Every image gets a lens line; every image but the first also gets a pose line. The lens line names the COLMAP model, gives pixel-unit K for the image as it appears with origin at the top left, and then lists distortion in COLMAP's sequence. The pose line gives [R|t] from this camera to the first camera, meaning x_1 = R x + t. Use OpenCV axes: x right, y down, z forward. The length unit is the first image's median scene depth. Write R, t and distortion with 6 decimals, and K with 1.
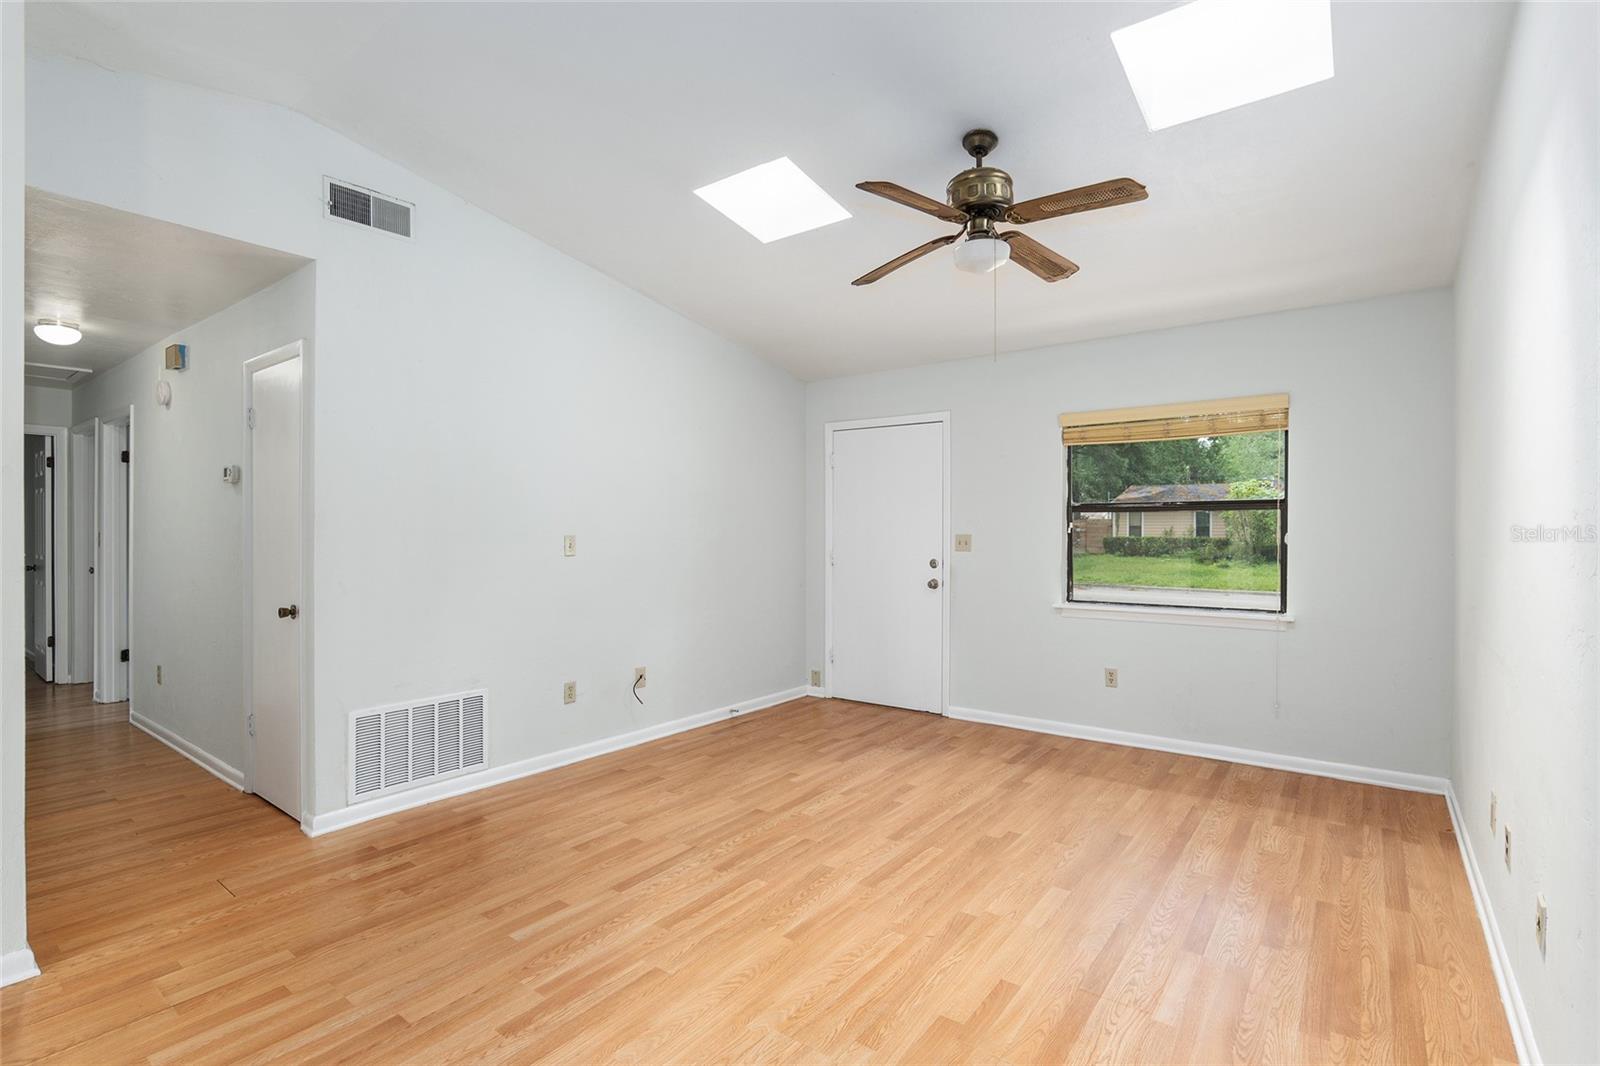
lens RADIAL K [[740.9, 0, 806.7], [0, 740.9, 533.4], [0, 0, 1]] dist [-0.019693, 0.006141]
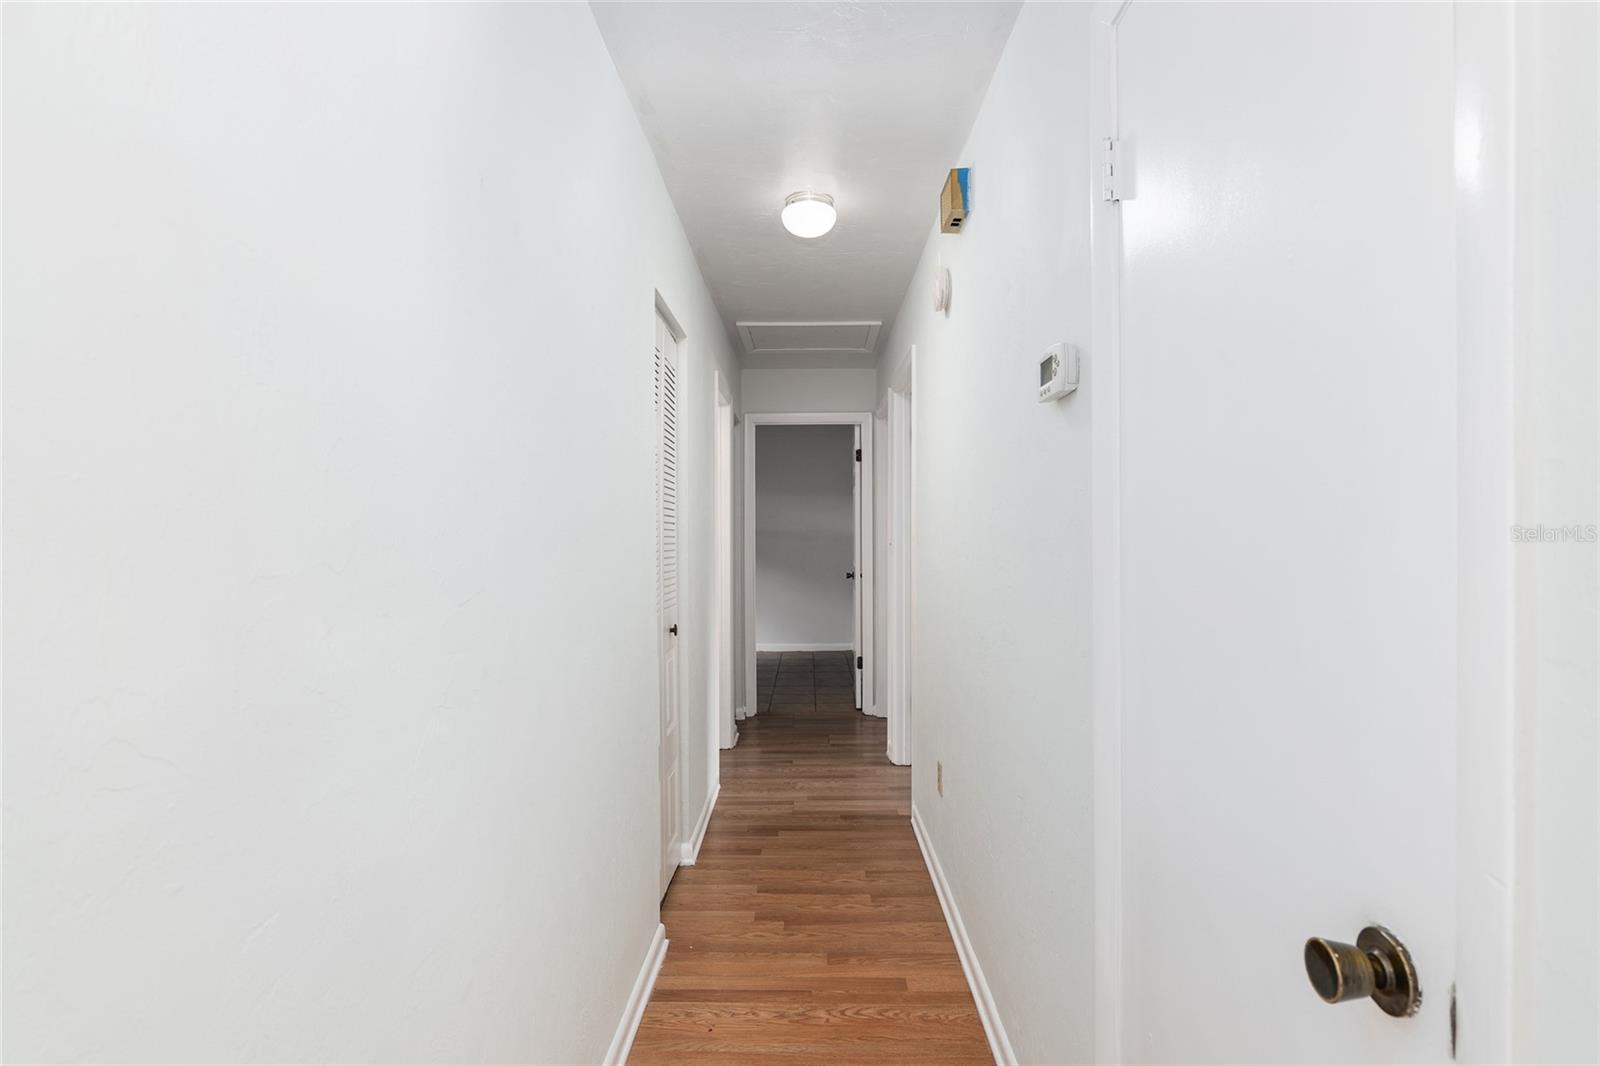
lens RADIAL K [[759.3, 0, 807.4], [0, 759.3, 531.2], [0, 0, 1]] dist [-0.008688, 0.002506]
pose [[0.588220, -0.006072, -0.808678, -0.532362], [0.000017, 0.999972, -0.007495, -0.001657], [0.808701, 0.004395, 0.588203, 0.652075]]
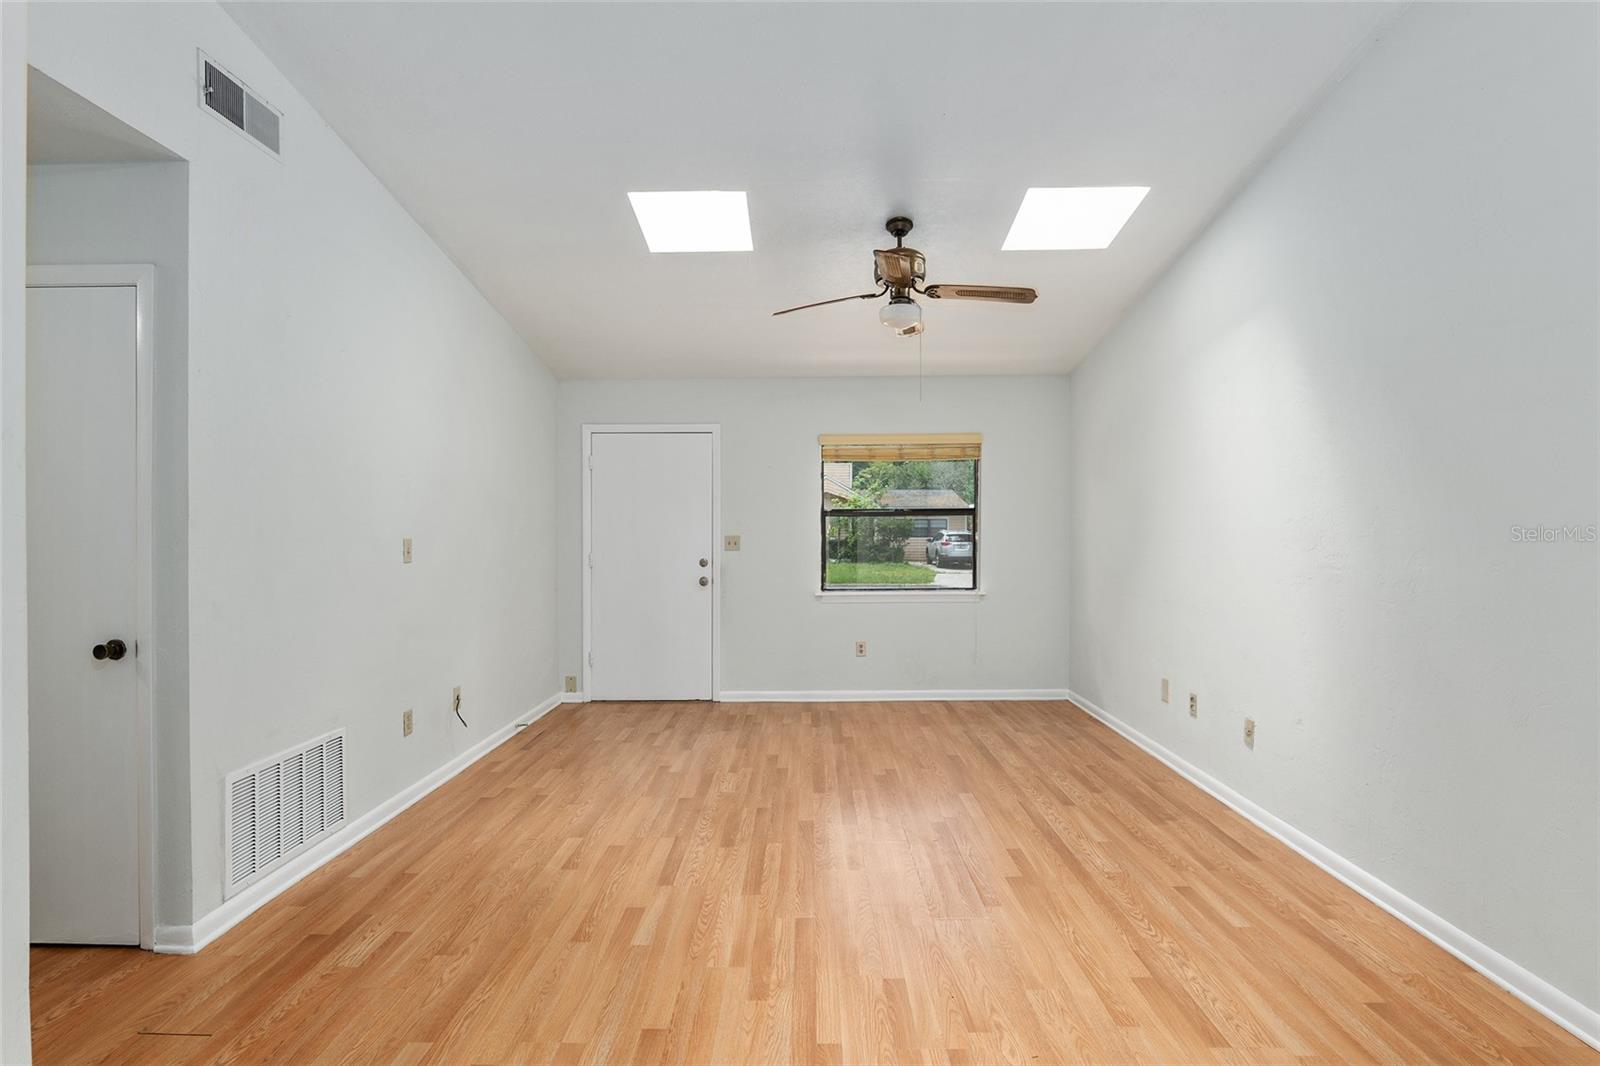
lens RADIAL K [[759.3, 0, 787.8], [0, 759.3, 535.2], [0, 0, 1]] dist [-0.008688, 0.002506]
pose [[0.810786, -0.005448, 0.585318, -0.507120], [0.006481, 0.999979, 0.000331, 0.001928], [-0.585307, 0.003525, 0.810804, 0.036015]]
